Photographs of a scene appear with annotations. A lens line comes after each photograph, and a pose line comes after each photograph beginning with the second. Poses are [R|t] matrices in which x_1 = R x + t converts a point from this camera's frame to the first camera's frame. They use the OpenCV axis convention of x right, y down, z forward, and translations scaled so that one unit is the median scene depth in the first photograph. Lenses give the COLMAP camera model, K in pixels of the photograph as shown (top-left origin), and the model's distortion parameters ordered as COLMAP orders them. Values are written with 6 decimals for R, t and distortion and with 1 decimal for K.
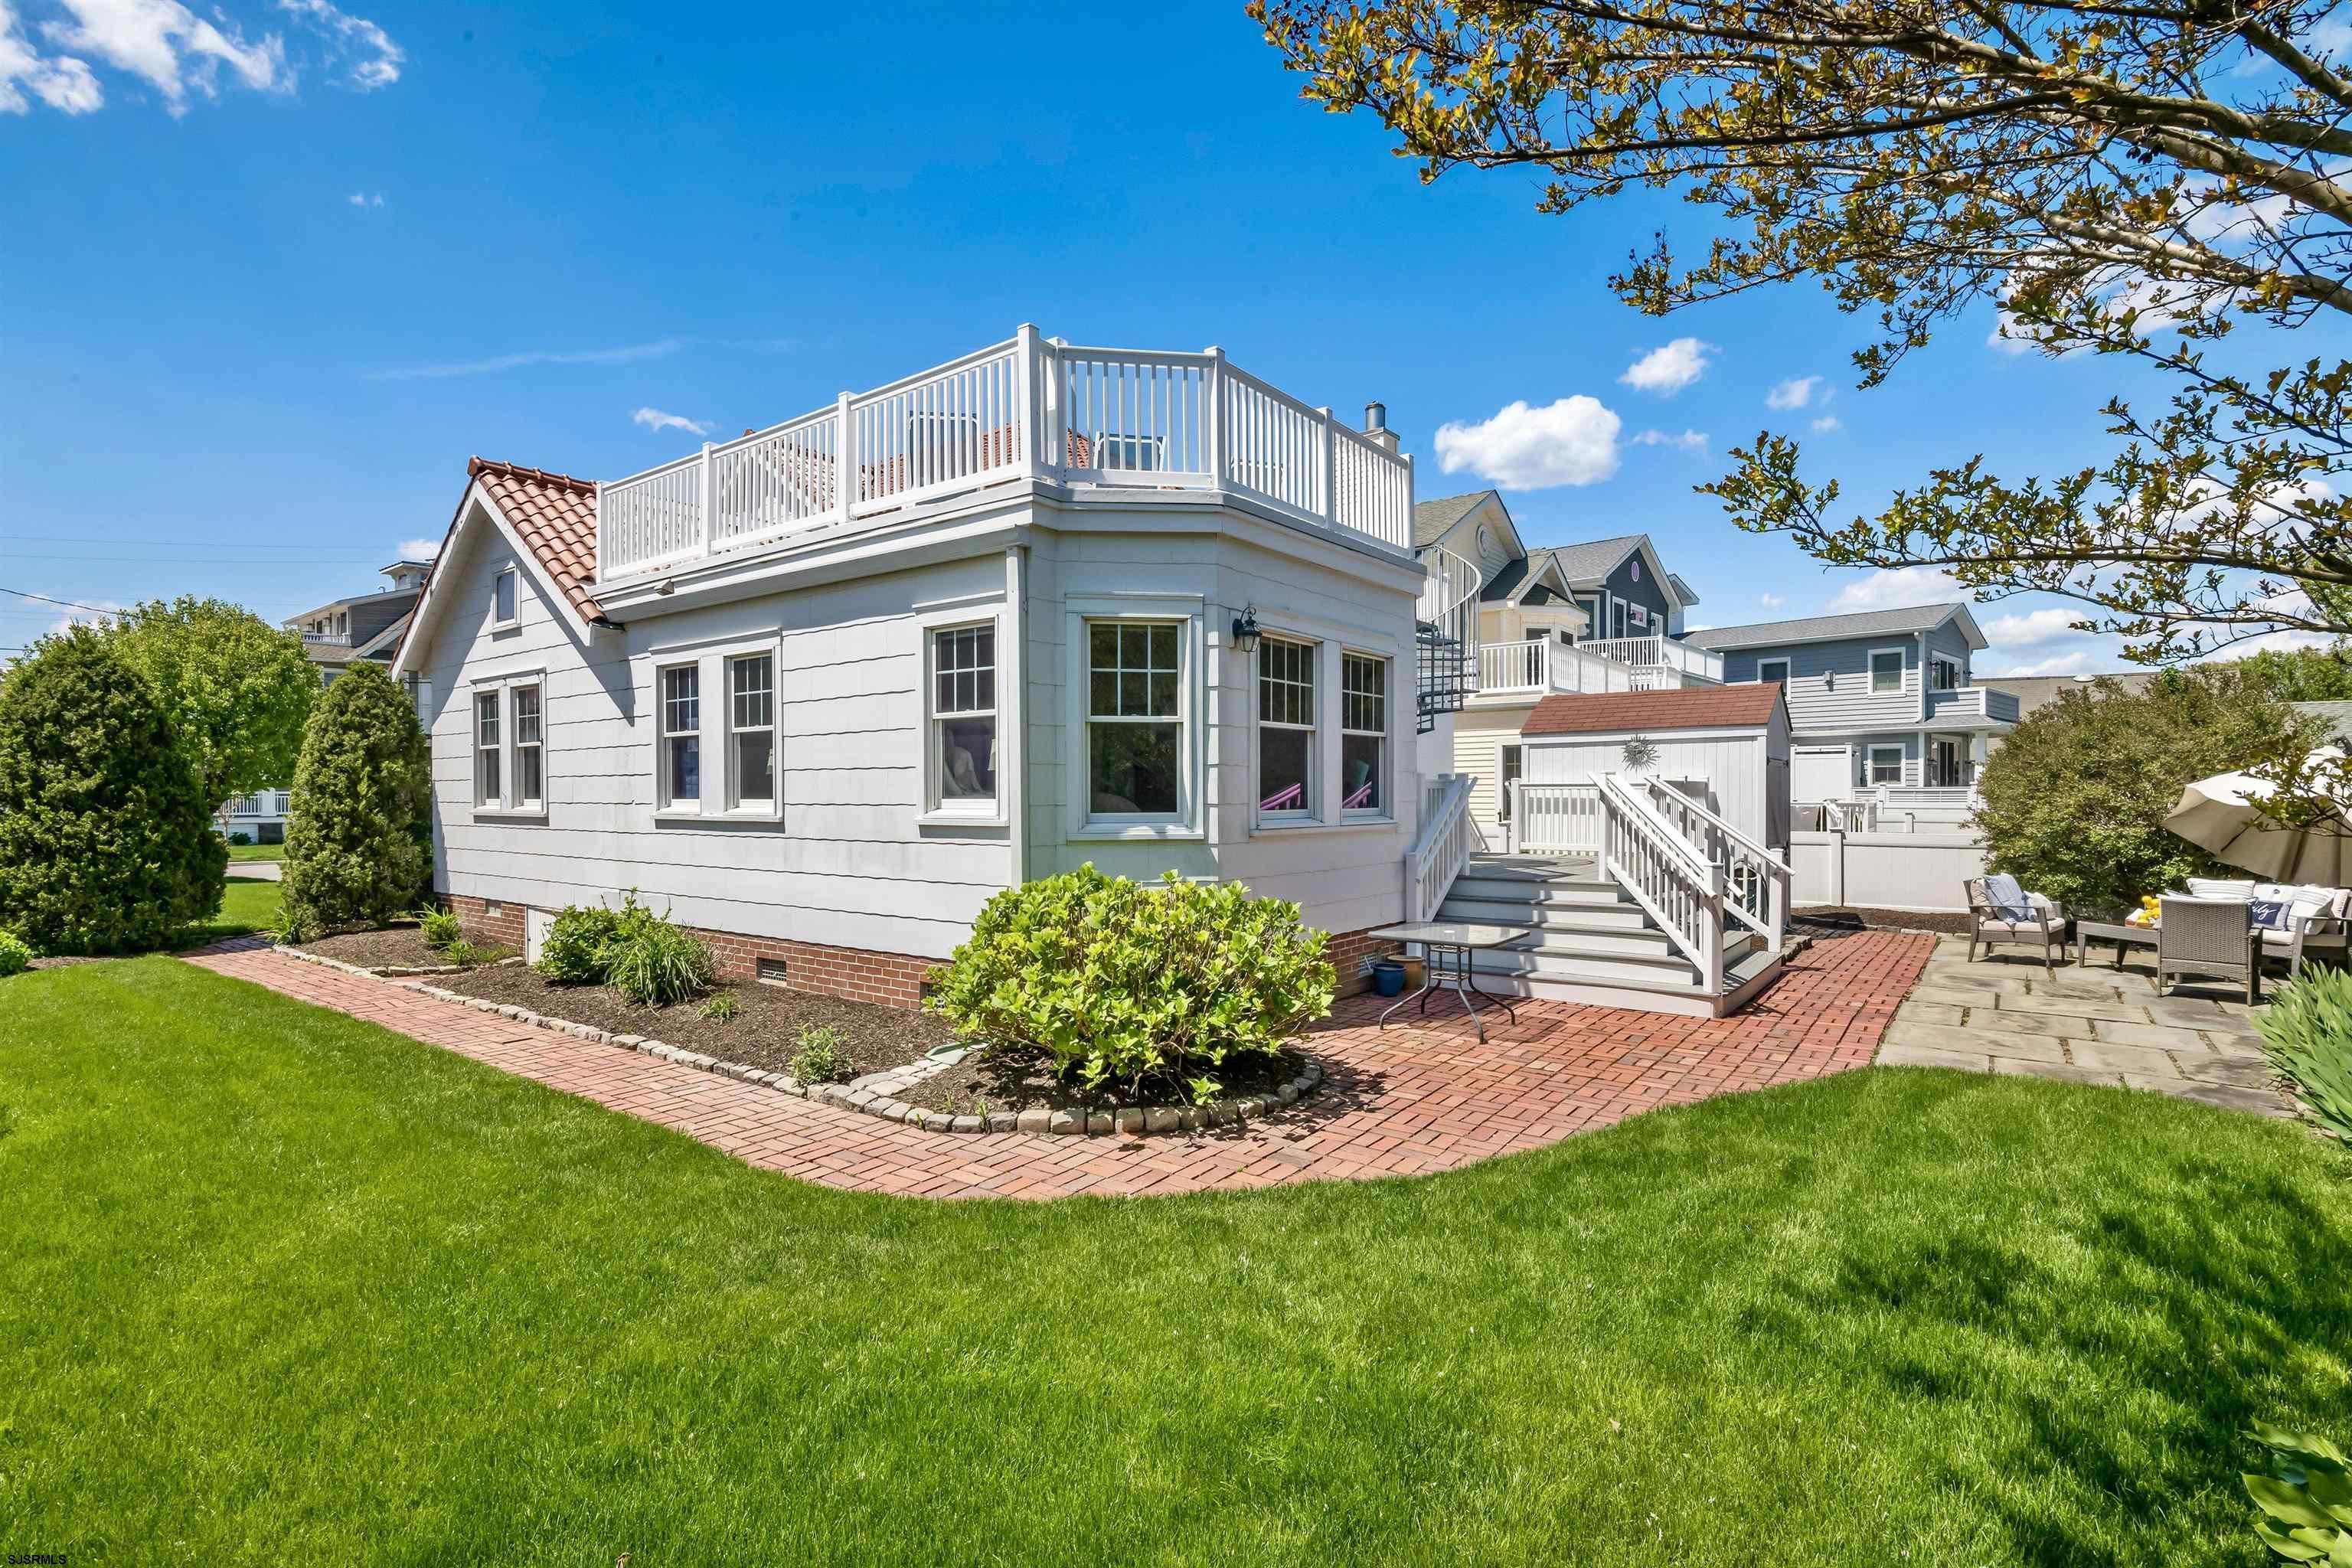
lens RADIAL K [[1111.4, 0, 1177.6], [0, 1111.4, 788.7], [0, 0, 1]] dist [-0.011242, -0.000964]
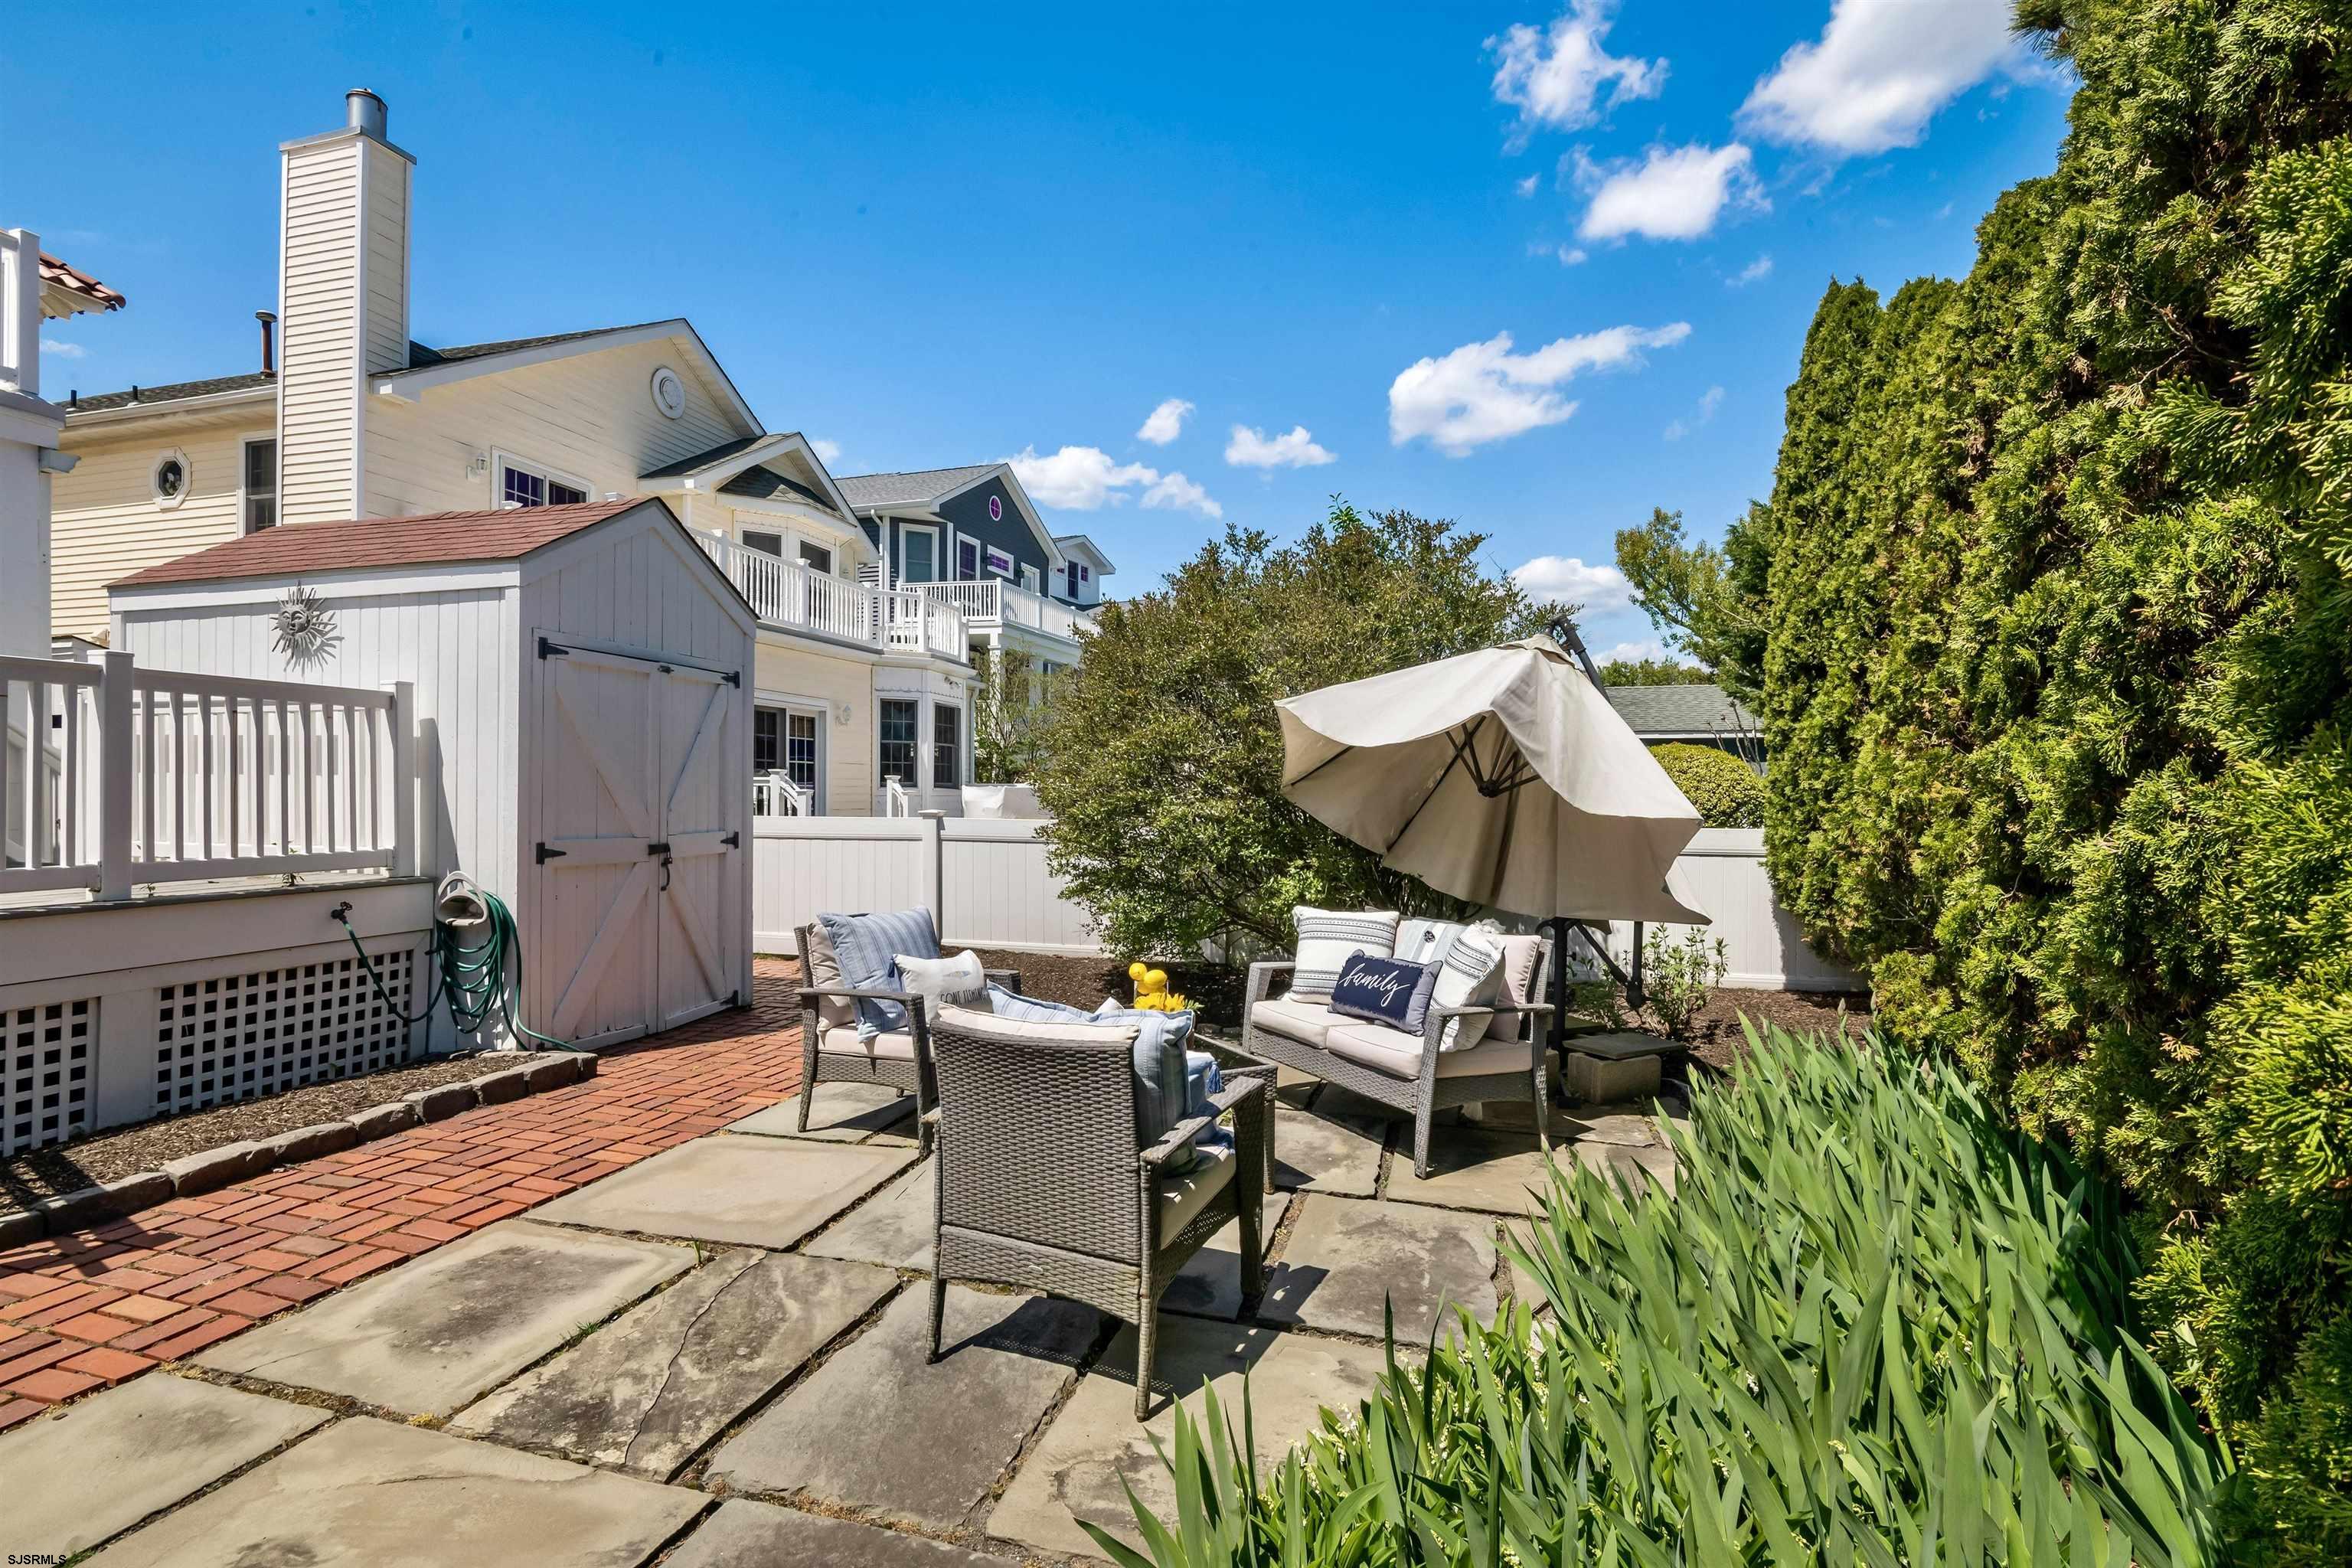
lens RADIAL K [[1111.4, 0, 1174.6], [0, 1111.4, 790.5], [0, 0, 1]] dist [-0.011242, -0.000964]
pose [[0.927950, 0.008936, 0.372598, 0.571256], [-0.009332, 0.999956, -0.000740, 0.027309], [-0.372588, -0.002791, 0.927993, 0.479004]]
